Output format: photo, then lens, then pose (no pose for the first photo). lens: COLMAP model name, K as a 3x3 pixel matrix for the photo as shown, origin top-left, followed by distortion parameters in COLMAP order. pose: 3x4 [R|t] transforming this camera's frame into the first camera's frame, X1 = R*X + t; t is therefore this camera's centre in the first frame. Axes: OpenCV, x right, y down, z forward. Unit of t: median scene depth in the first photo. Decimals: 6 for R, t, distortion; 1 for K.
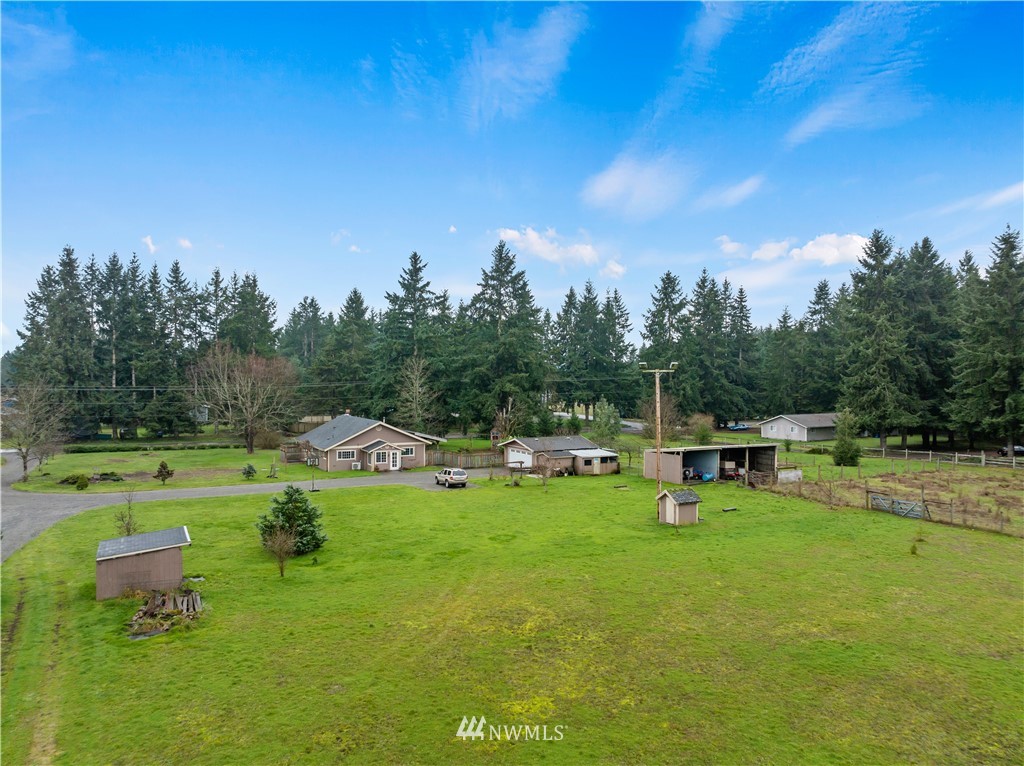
lens RADIAL K [[719.5, 0, 512.0], [0, 719.5, 383.0], [0, 0, 1]] dist [-0.040056, 0.003920]
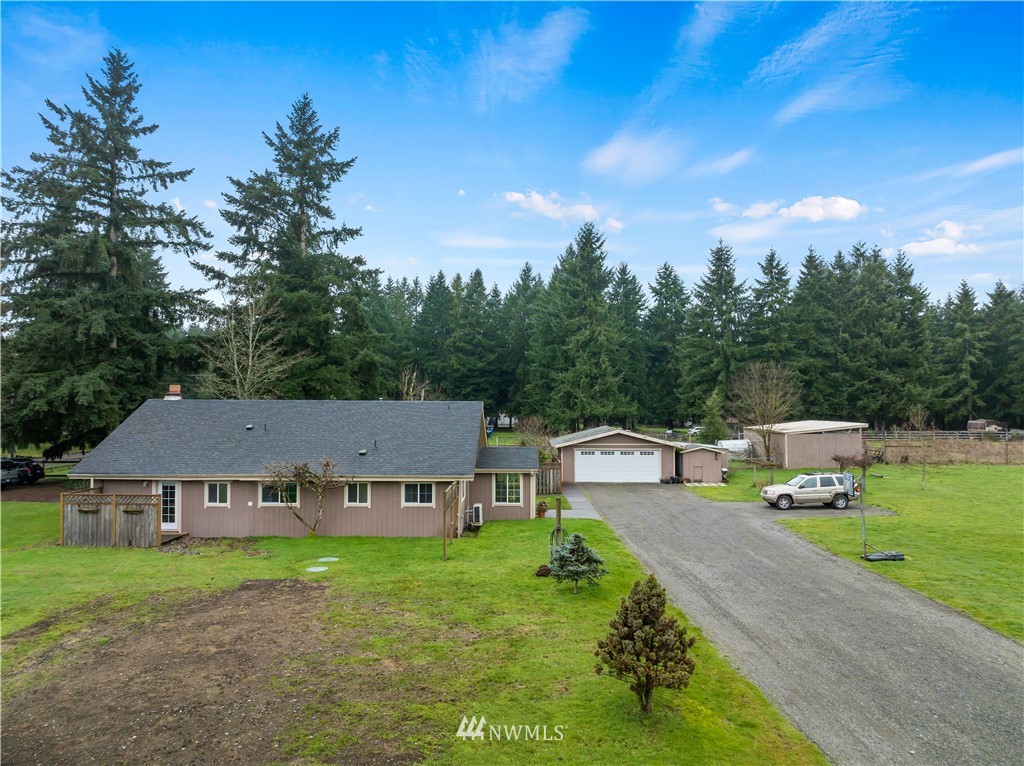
lens RADIAL K [[719.5, 0, 512.0], [0, 719.5, 383.0], [0, 0, 1]] dist [-0.040056, 0.003920]
pose [[0.479315, 0.025696, 0.877267, -0.419729], [0.001975, 0.999537, -0.030356, 0.042702], [-0.877641, 0.016283, 0.479042, 0.599583]]
